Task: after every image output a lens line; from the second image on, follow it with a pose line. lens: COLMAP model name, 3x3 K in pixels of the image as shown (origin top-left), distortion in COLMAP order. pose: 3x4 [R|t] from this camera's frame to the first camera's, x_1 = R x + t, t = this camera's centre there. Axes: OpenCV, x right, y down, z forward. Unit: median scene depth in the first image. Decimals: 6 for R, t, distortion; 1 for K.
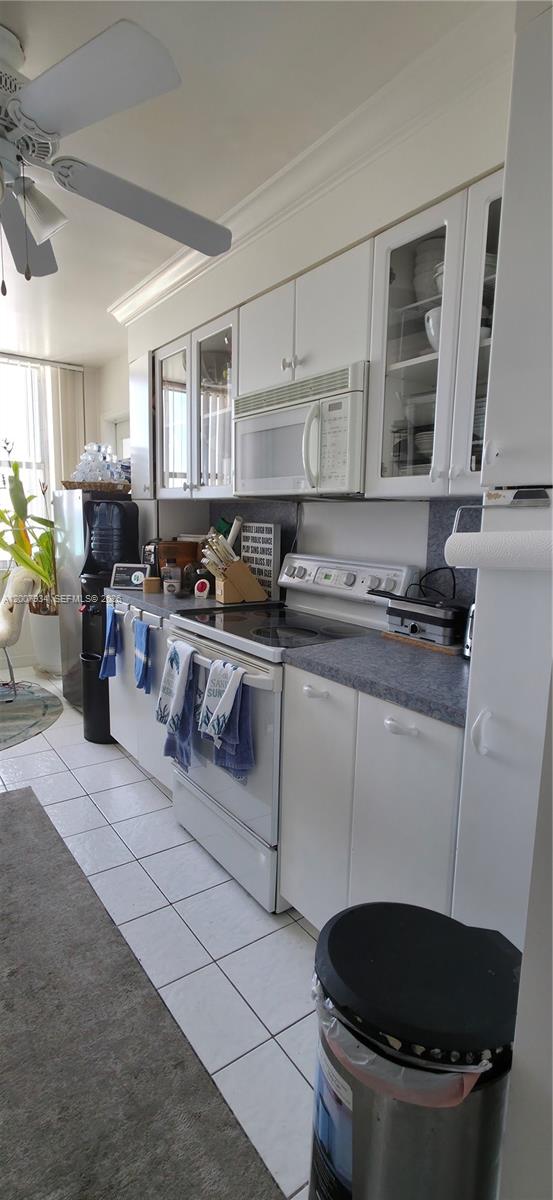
lens RADIAL K [[567.8, 0, 275.5], [0, 567.8, 603.8], [0, 0, 1]] dist [0.006708, -0.000683]
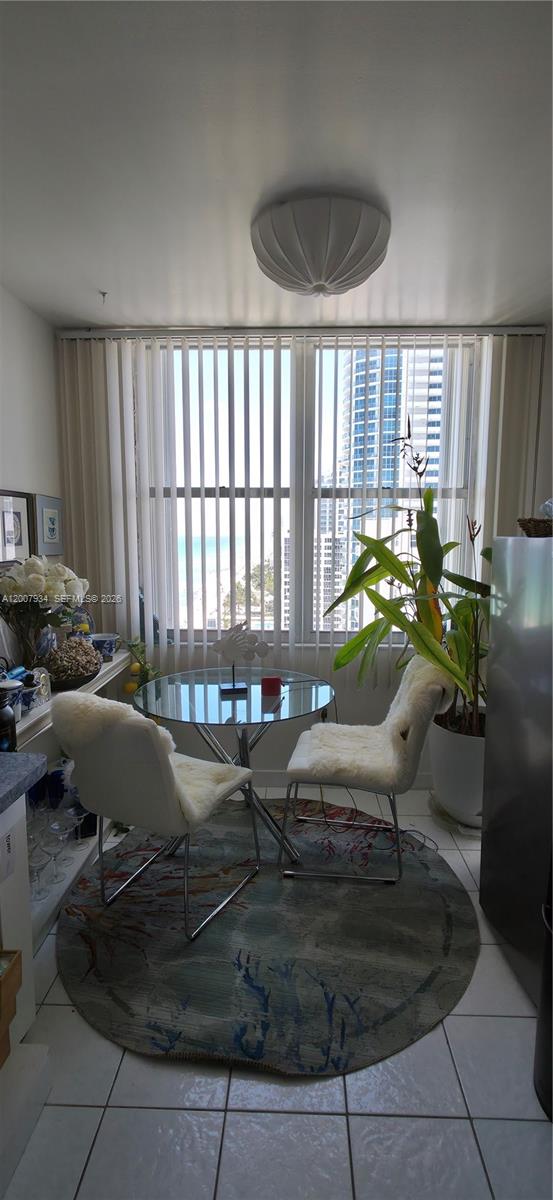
lens RADIAL K [[567.8, 0, 274.8], [0, 567.8, 601.2], [0, 0, 1]] dist [0.006708, -0.000683]
pose [[0.790846, 0.054610, -0.609574, -0.199850], [-0.084872, 0.996173, -0.020867, -0.096415], [0.606102, 0.068238, 0.792455, 0.401702]]
